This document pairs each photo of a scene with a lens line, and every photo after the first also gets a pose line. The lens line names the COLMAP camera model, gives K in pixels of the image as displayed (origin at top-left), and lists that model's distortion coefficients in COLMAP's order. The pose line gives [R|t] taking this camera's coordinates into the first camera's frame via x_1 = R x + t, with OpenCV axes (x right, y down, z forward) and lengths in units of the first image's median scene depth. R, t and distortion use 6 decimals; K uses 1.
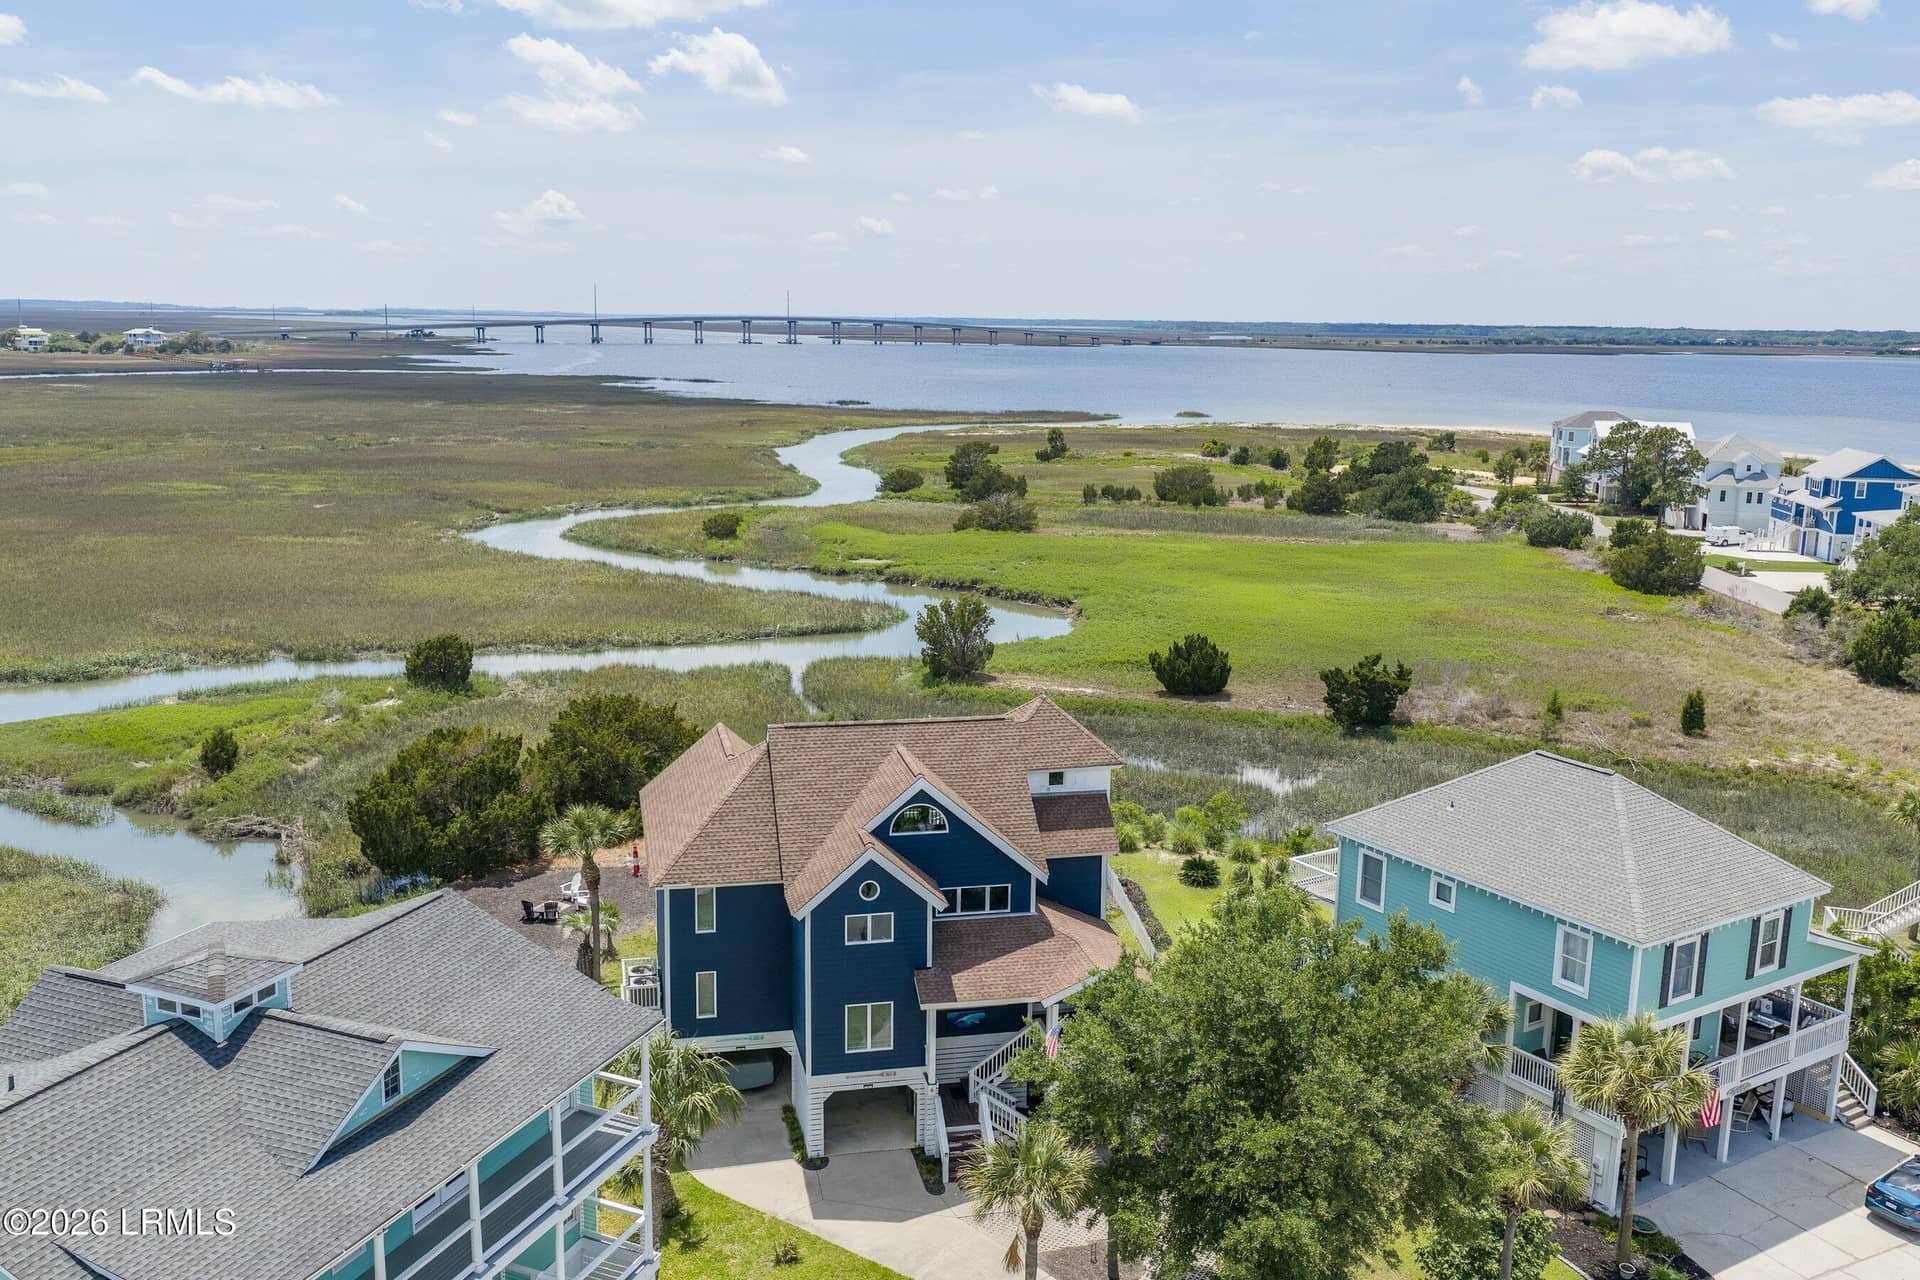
lens RADIAL K [[1727.4, 0, 966.8], [0, 1727.4, 643.7], [0, 0, 1]] dist [0.012038, -0.011069]
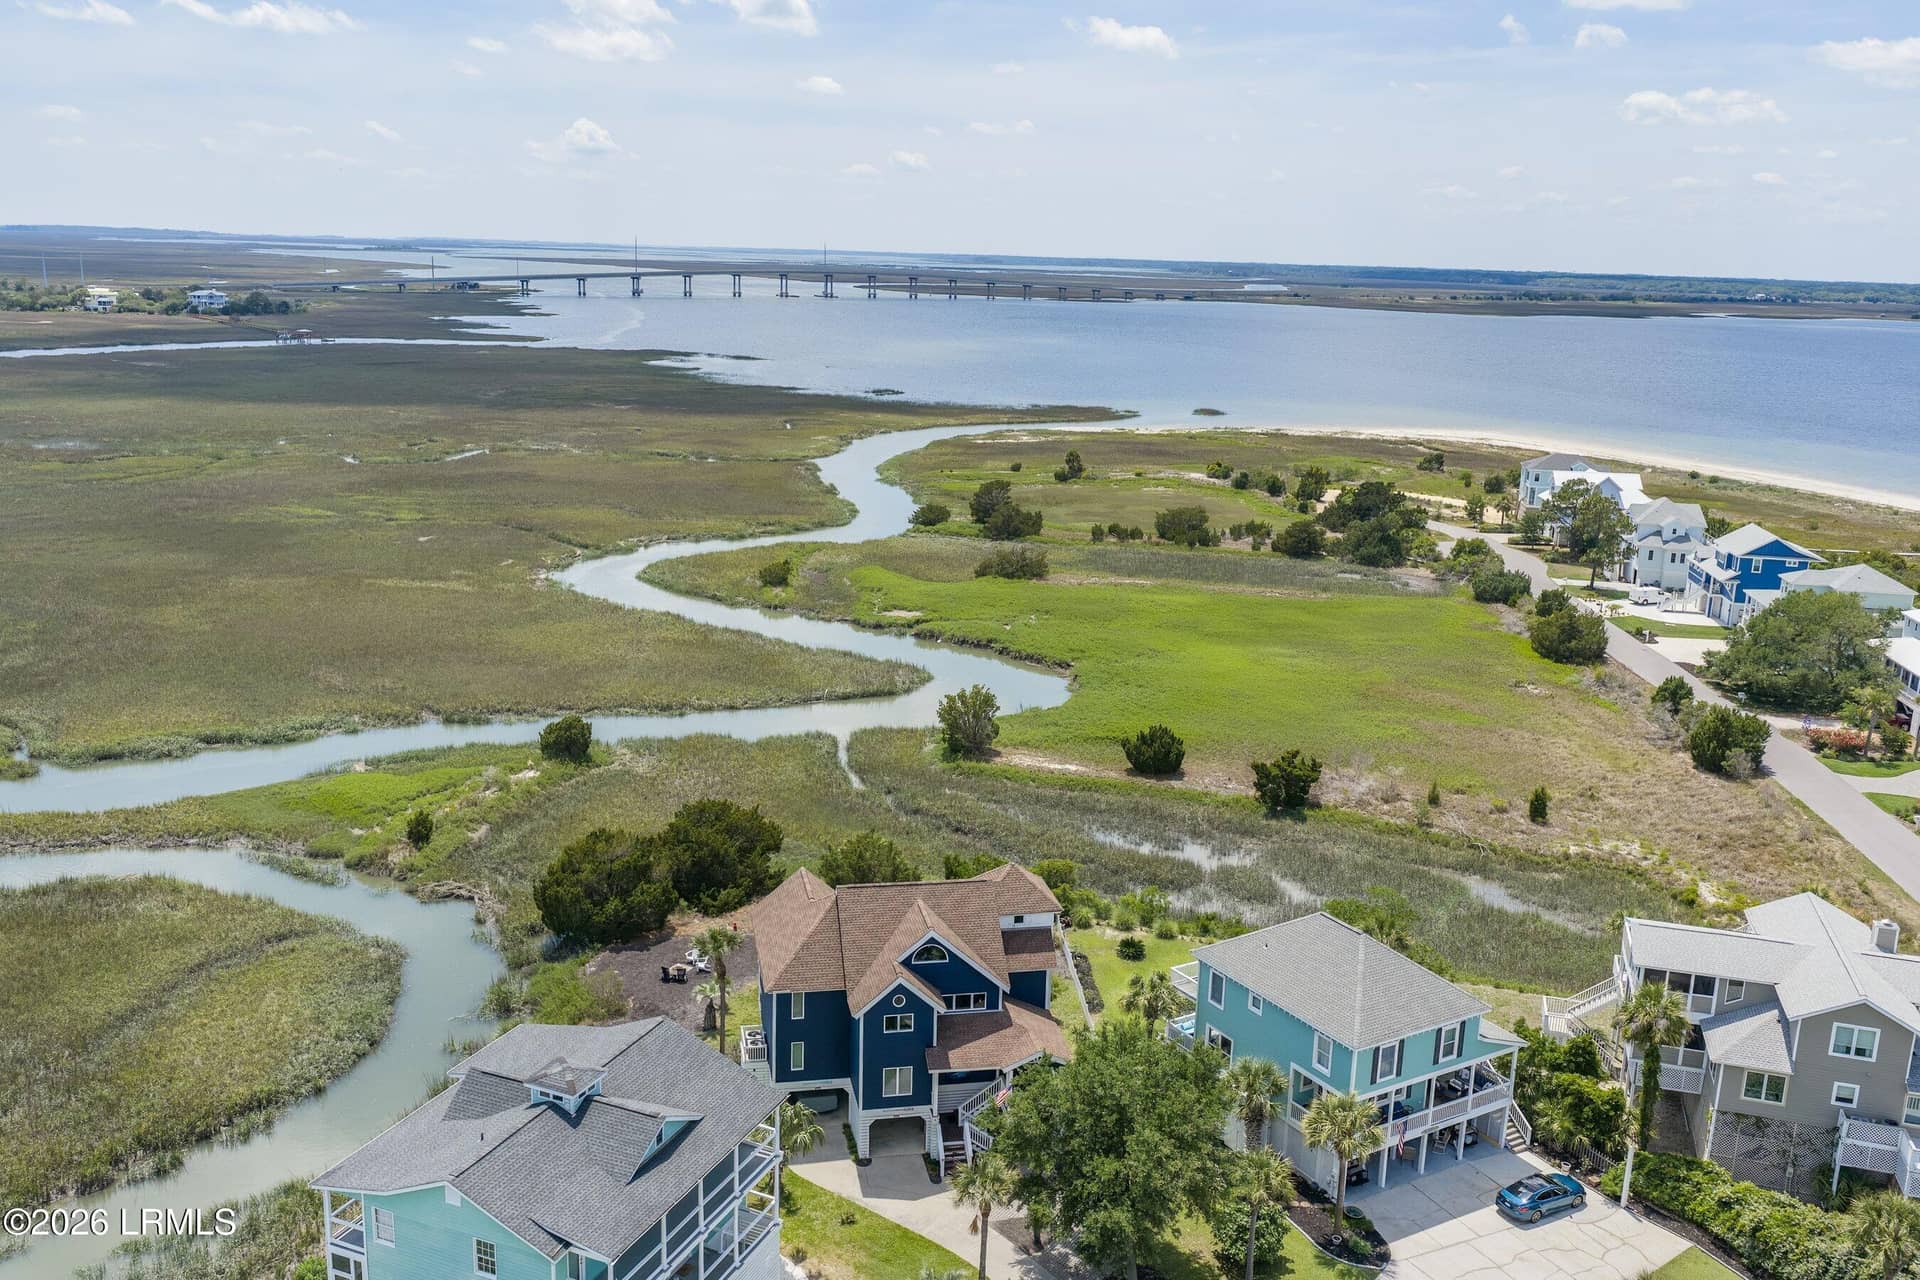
lens RADIAL K [[1722.3, 0, 965.6], [0, 1722.3, 658.2], [0, 0, 1]] dist [0.023561, -0.039945]
pose [[0.999677, 0.018476, -0.017468, 0.015999], [-0.017688, 0.998863, 0.044270, -0.138100], [0.018266, -0.043947, 0.998867, -0.337269]]
